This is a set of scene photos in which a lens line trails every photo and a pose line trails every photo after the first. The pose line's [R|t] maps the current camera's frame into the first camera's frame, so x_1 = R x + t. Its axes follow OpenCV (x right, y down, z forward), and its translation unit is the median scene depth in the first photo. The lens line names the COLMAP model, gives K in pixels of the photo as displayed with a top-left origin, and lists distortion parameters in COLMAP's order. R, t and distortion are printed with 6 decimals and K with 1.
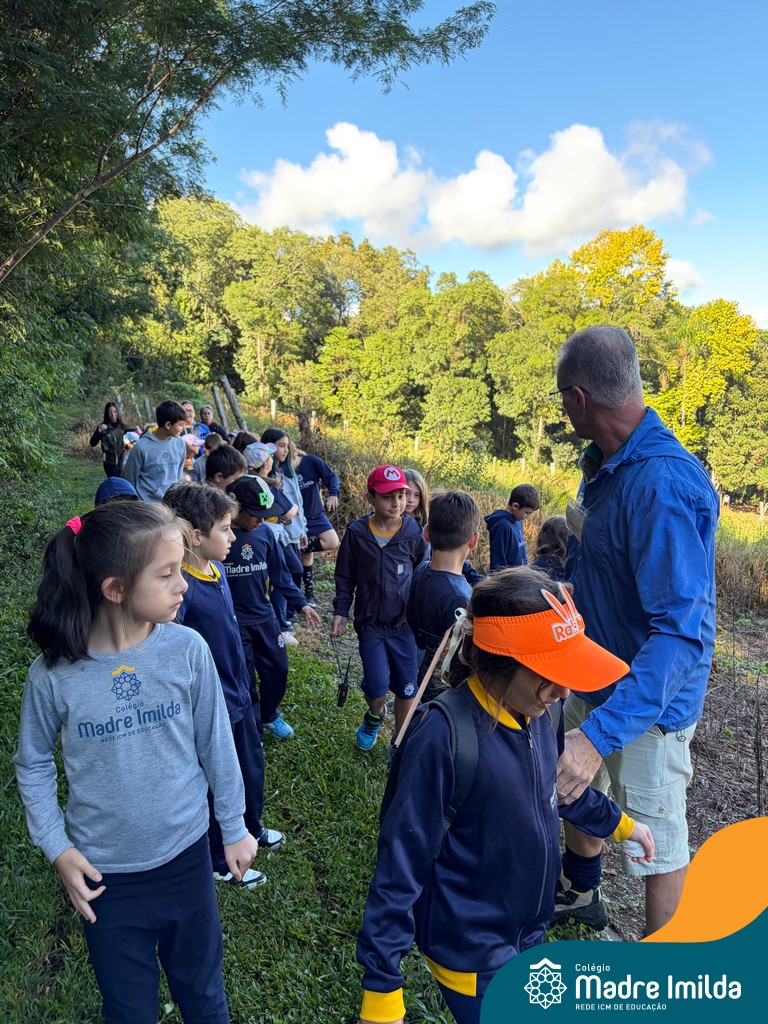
lens RADIAL K [[772.9, 0, 391.7], [0, 772.9, 508.1], [0, 0, 1]] dist [-0.009929, 0.010824]
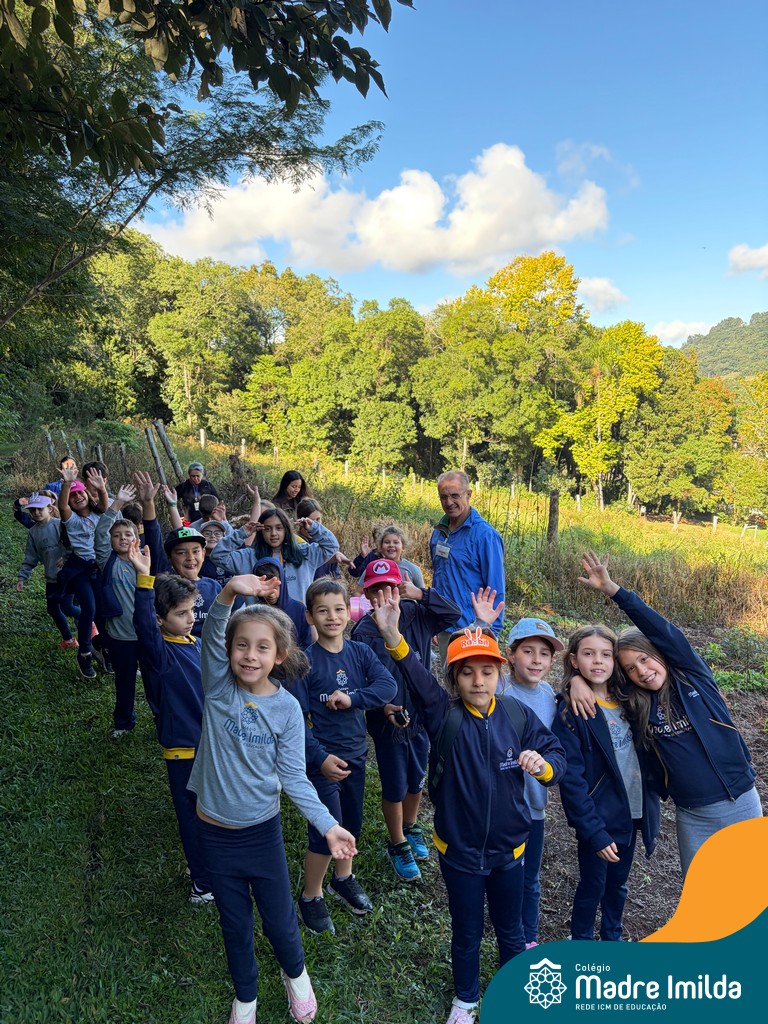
lens RADIAL K [[772.9, 0, 380.7], [0, 772.9, 507.9], [0, 0, 1]] dist [-0.009929, 0.010824]
pose [[0.996565, -0.041019, 0.071936, 0.001928], [0.042938, 0.998757, -0.025327, -0.002342], [-0.070808, 0.028329, 0.997088, -0.019136]]
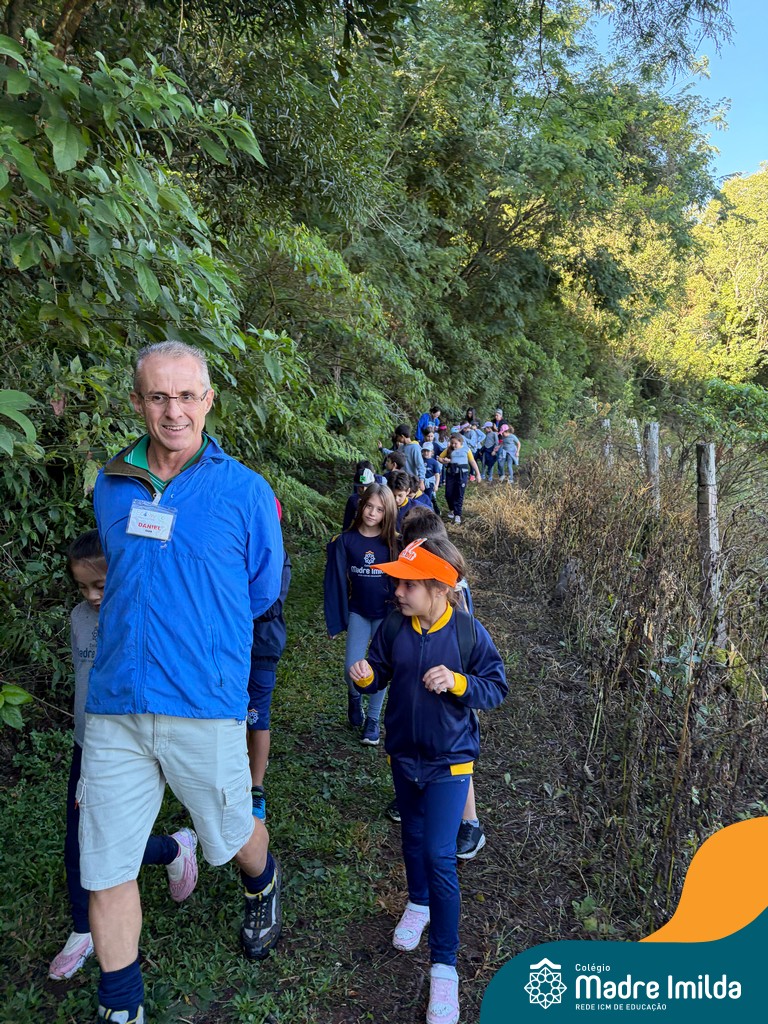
lens RADIAL K [[772.9, 0, 383.0], [0, 772.9, 512.8], [0, 0, 1]] dist [-0.009929, 0.010824]
pose [[0.795901, 0.156737, -0.584786, -0.088604], [-0.174745, 0.984271, 0.025979, -0.044974], [0.579660, 0.081512, 0.810771, 0.269209]]
